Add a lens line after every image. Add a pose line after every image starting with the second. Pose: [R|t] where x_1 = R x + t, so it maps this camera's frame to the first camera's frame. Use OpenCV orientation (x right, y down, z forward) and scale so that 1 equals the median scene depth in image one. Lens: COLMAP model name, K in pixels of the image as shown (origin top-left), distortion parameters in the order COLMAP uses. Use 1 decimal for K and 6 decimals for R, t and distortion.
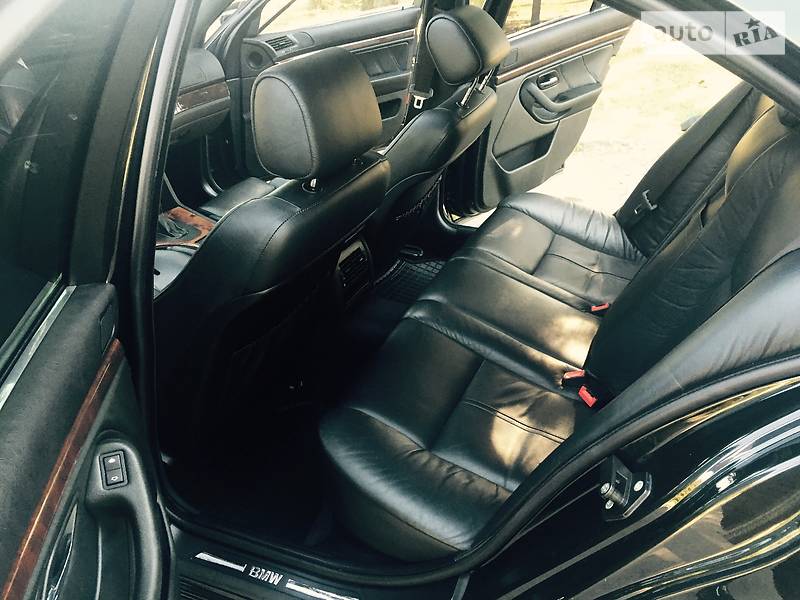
lens RADIAL K [[682.9, 0, 391.3], [0, 682.9, 302.4], [0, 0, 1]] dist [0.077397, -0.117345]
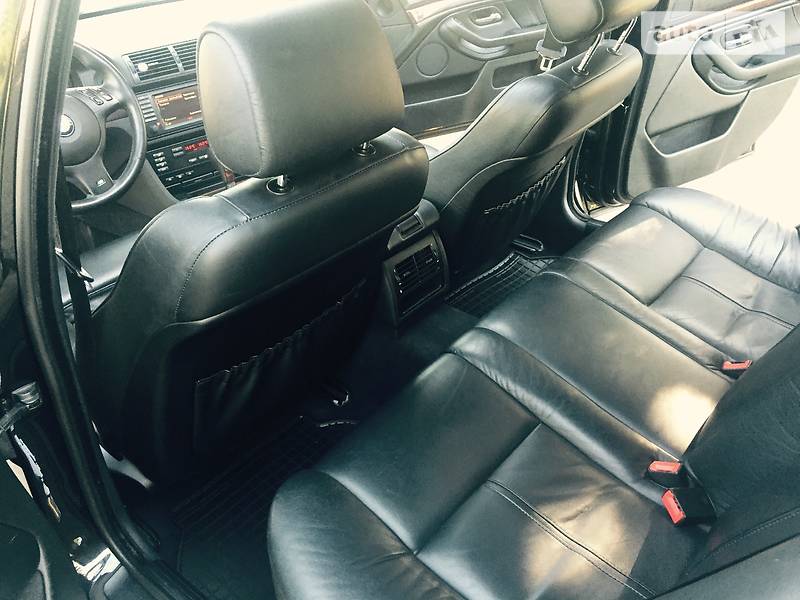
lens RADIAL K [[682.9, 0, 399.3], [0, 682.9, 298.8], [0, 0, 1]] dist [0.077397, -0.117345]
pose [[0.959413, 0.117475, -0.256371, 0.119172], [-0.101495, 0.992024, 0.074745, -0.065854], [0.263107, -0.045691, 0.963684, 0.180686]]
